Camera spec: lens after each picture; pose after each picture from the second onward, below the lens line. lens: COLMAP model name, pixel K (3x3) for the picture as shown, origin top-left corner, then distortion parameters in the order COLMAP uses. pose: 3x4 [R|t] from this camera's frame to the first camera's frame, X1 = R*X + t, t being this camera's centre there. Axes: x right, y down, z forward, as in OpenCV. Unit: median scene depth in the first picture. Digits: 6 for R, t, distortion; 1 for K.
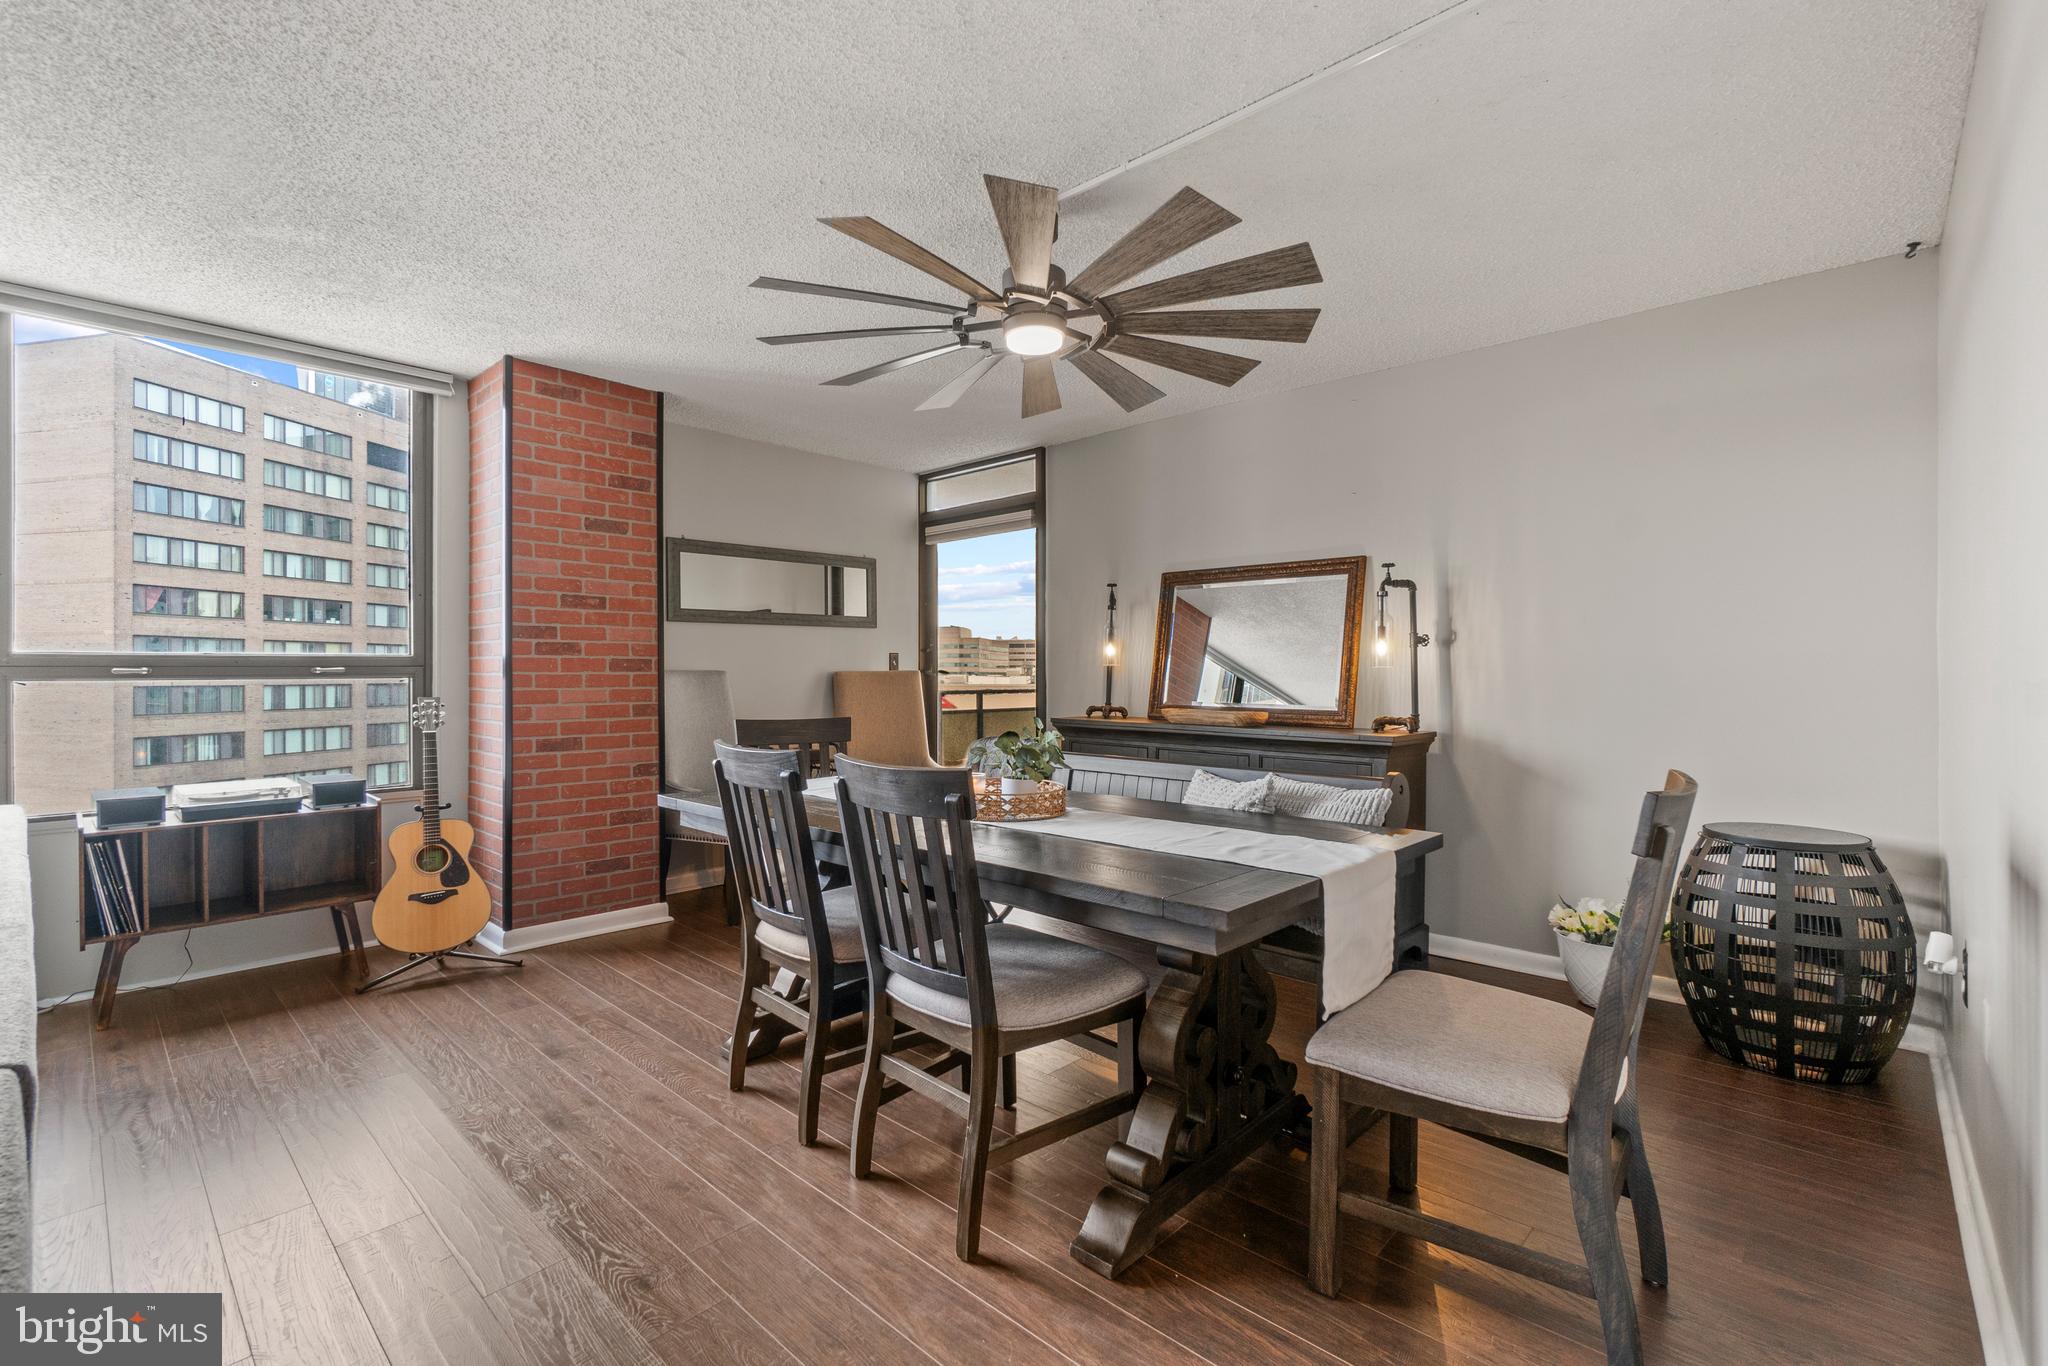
lens RADIAL K [[909.6, 0, 1007.2], [0, 909.6, 675.7], [0, 0, 1]] dist [0.002477, -0.000888]
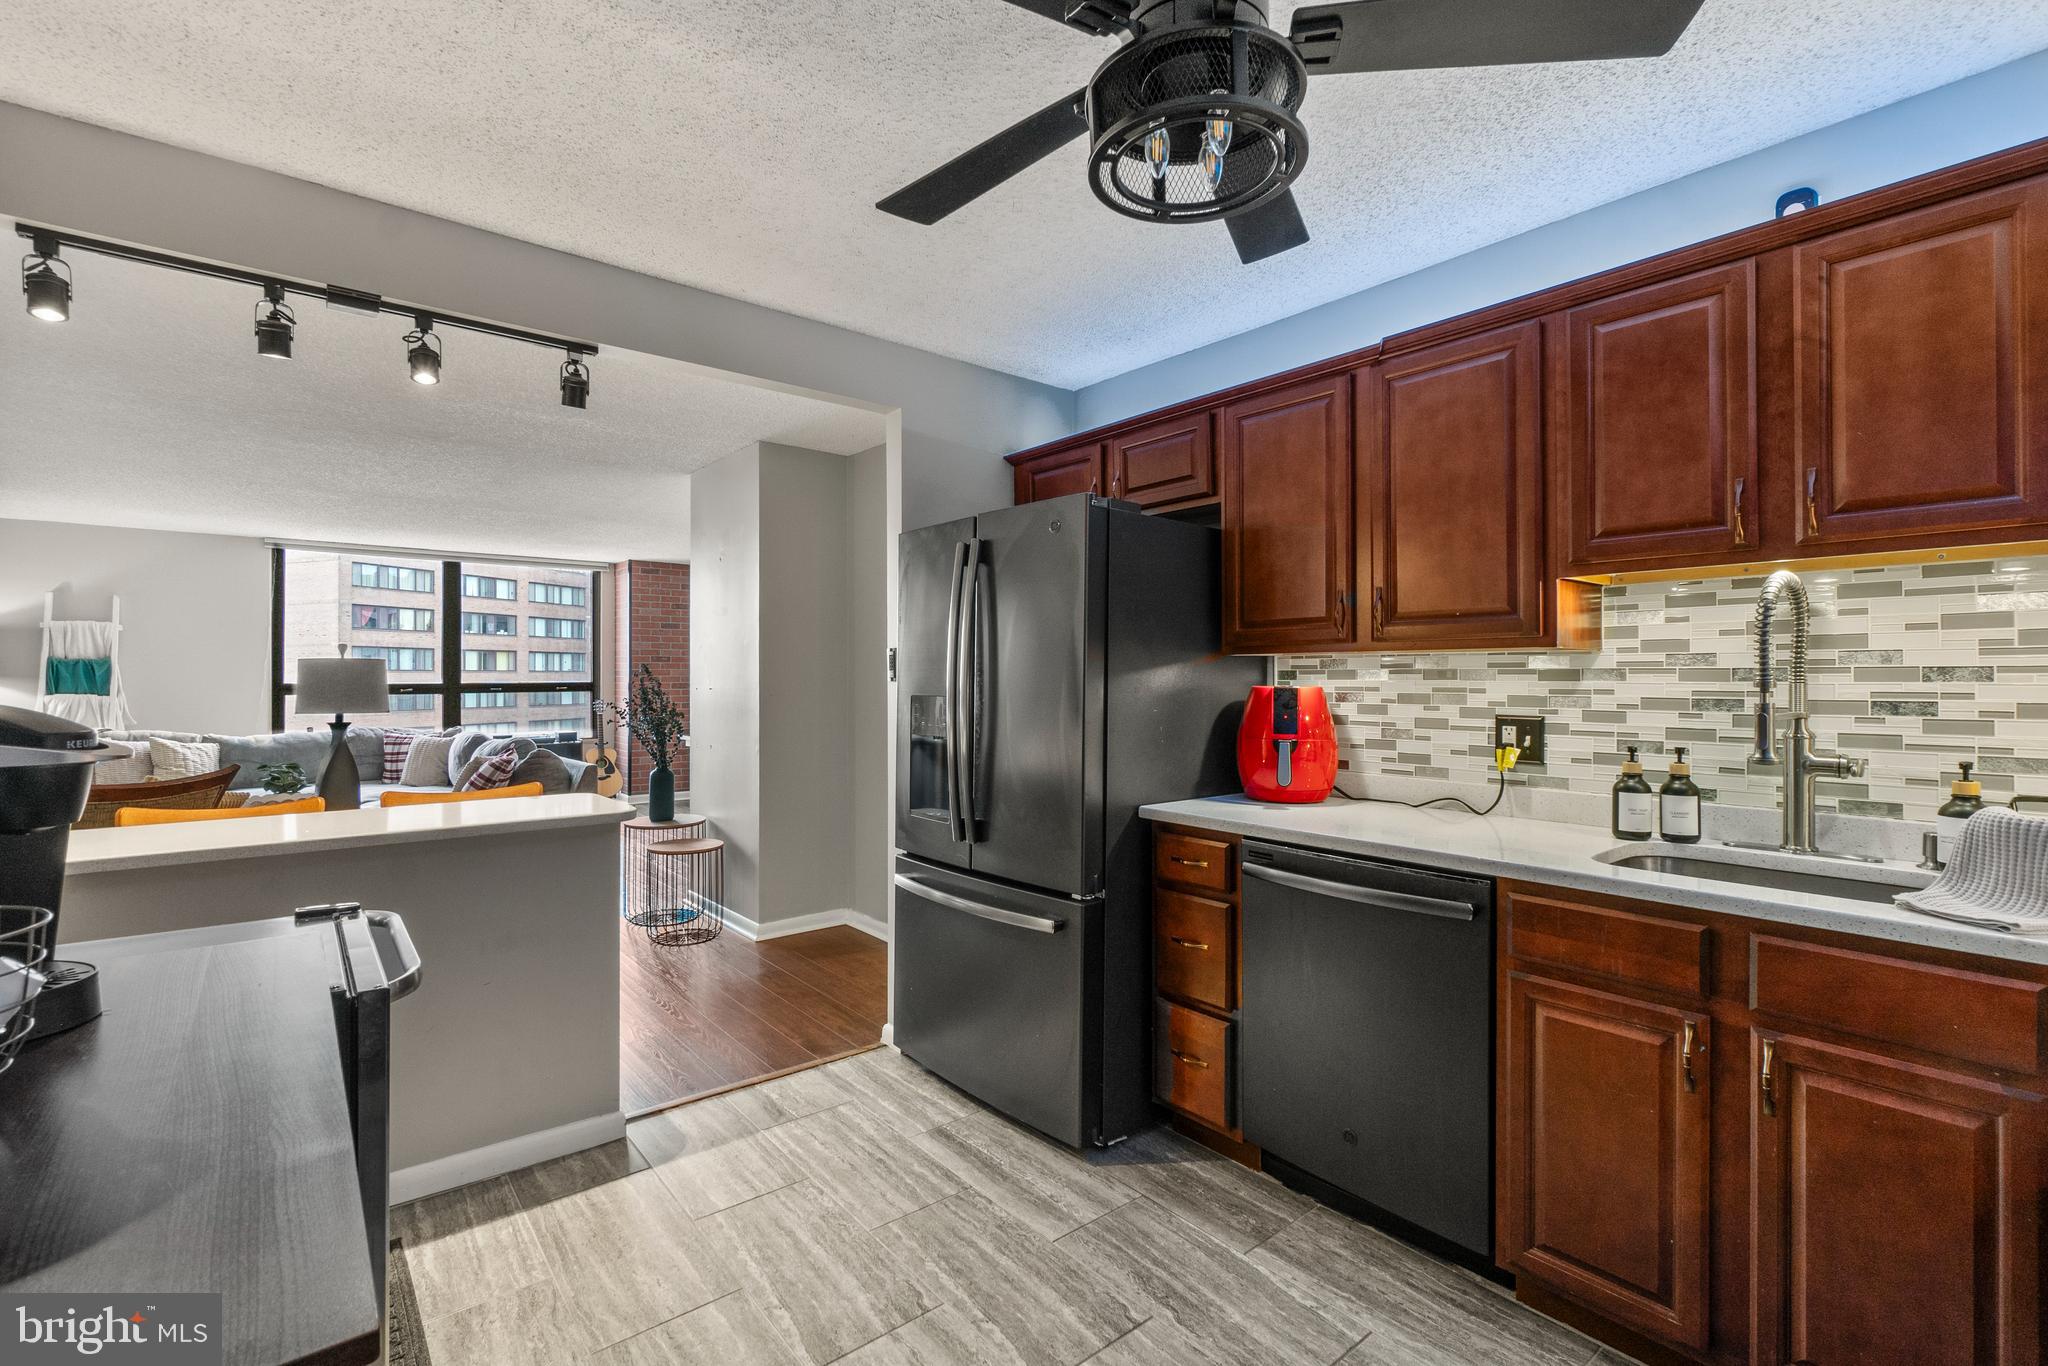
lens RADIAL K [[909.6, 0, 1010.2], [0, 909.6, 674.7], [0, 0, 1]] dist [0.002477, -0.000888]
pose [[0.992683, -0.001233, -0.120746, 0.058667], [0.000915, 0.999996, -0.002682, -0.002822], [0.120749, 0.002552, 0.992680, -0.100405]]
